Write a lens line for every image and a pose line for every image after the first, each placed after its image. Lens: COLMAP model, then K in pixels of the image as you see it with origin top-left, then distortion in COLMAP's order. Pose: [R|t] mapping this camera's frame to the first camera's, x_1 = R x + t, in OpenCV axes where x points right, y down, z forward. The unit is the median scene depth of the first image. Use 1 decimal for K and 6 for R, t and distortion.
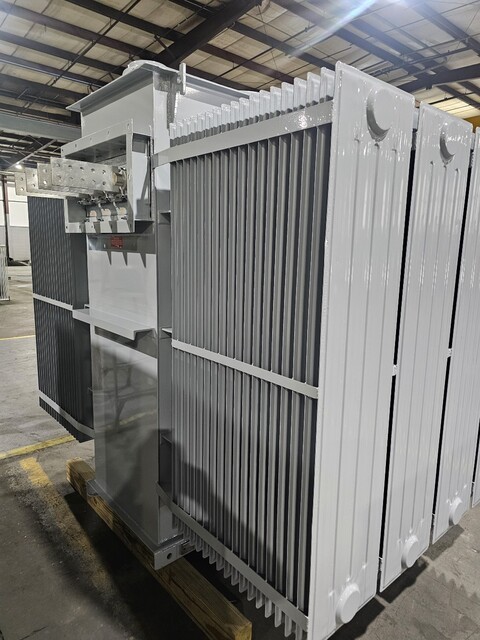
lens RADIAL K [[443.8, 0, 240.0], [0, 443.8, 320.0], [0, 0, 1]] dist [0.052966, 0.003777]
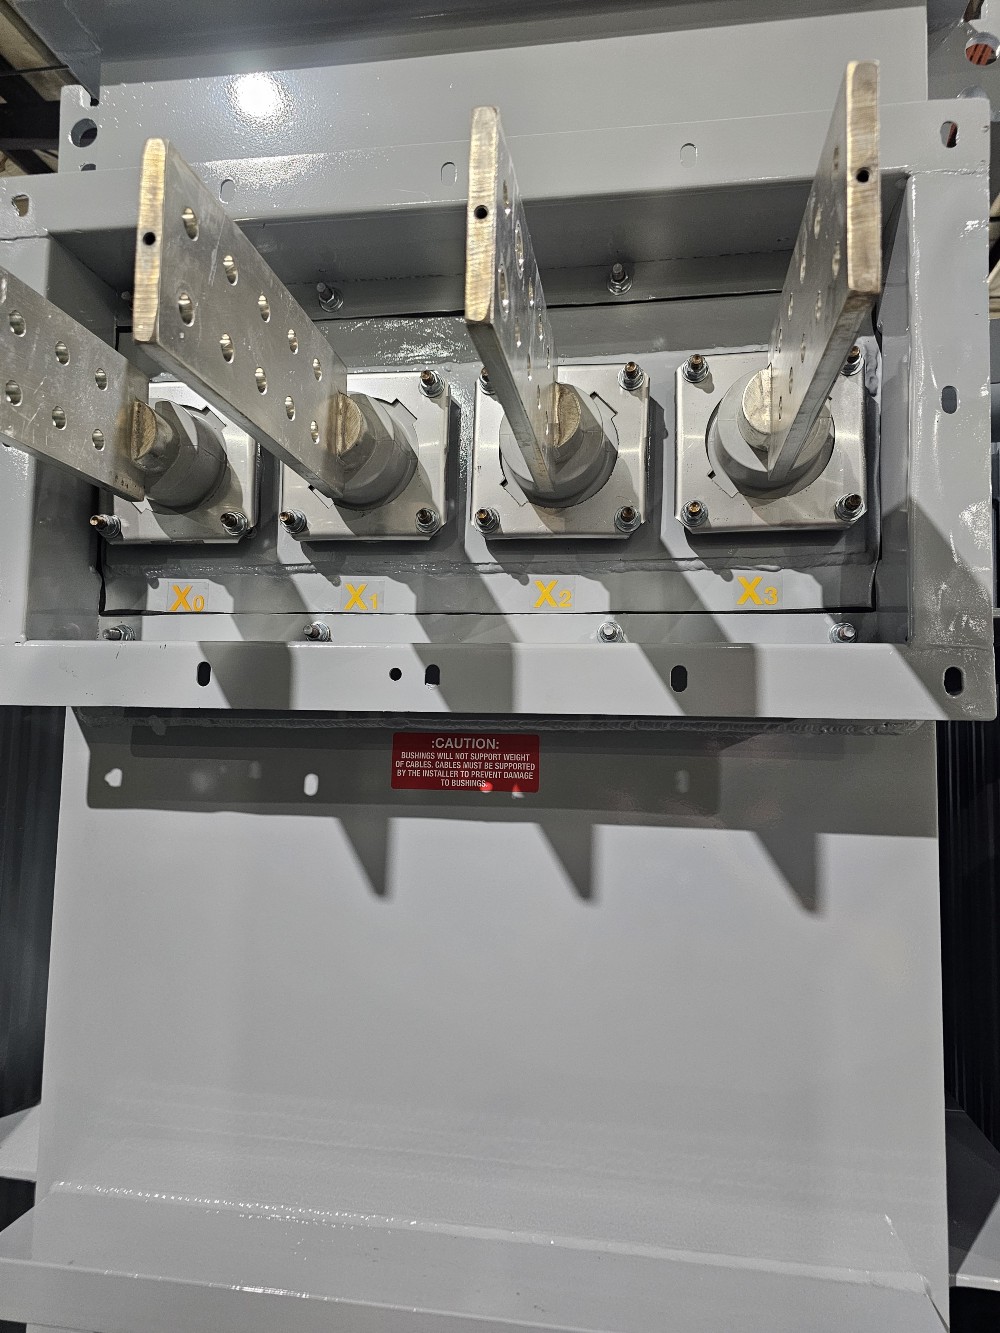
lens RADIAL K [[924.4, 0, 500.0], [0, 924.4, 666.5], [0, 0, 1]] dist [0.052966, 0.003777]
pose [[0.764215, 0.028795, 0.644318, -0.467889], [0.111145, 0.978178, -0.175543, -0.141830], [-0.635313, 0.205765, 0.744338, 0.688541]]
